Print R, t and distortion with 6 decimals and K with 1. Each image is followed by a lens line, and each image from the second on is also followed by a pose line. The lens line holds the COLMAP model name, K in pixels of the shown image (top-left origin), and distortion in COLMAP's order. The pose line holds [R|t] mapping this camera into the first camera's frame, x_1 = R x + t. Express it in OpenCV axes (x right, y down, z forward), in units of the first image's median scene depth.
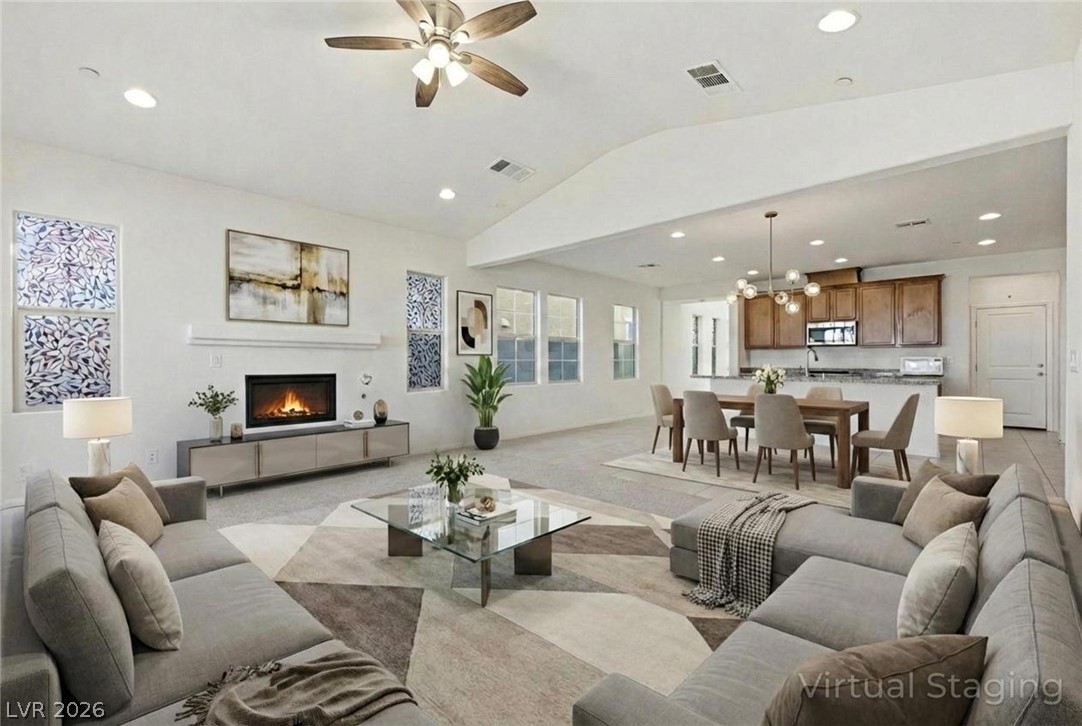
lens RADIAL K [[465.0, 0, 541.0], [0, 465.0, 363.0], [0, 0, 1]] dist [-0.000707, -0.000414]
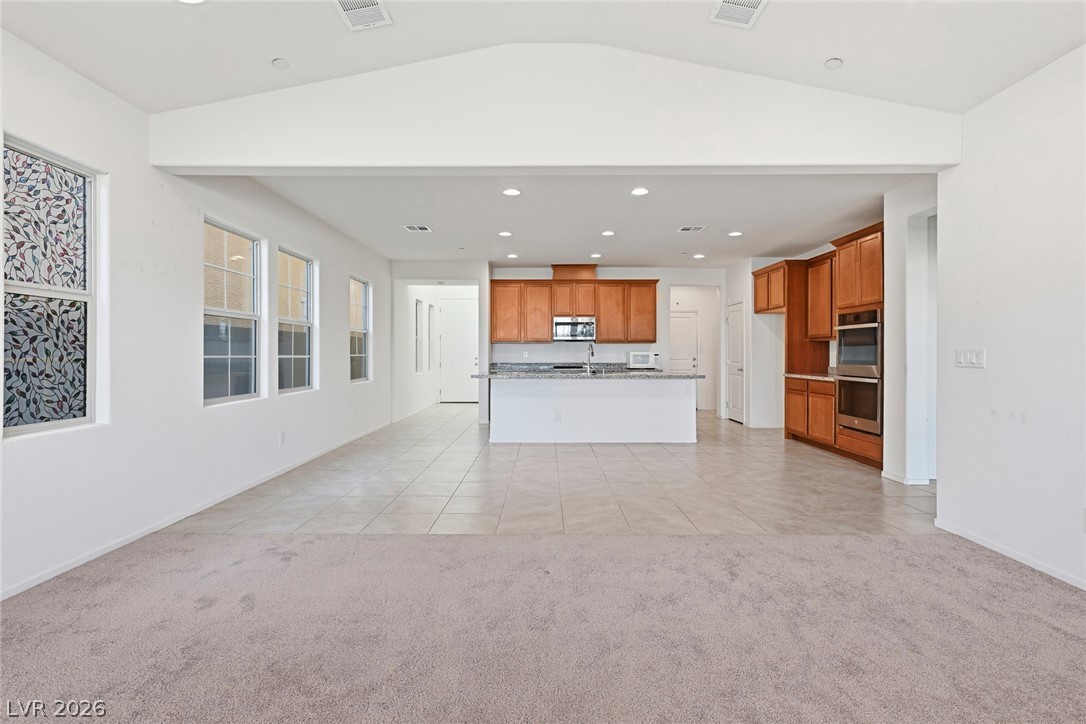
lens RADIAL K [[520.4, 0, 556.8], [0, 520.4, 354.1], [0, 0, 1]] dist [0.000856, 0.000285]
pose [[0.710639, -0.000626, 0.703557, -0.226084], [0.005201, 0.999977, -0.004364, -0.004813], [-0.703538, 0.006761, 0.710626, 0.296538]]
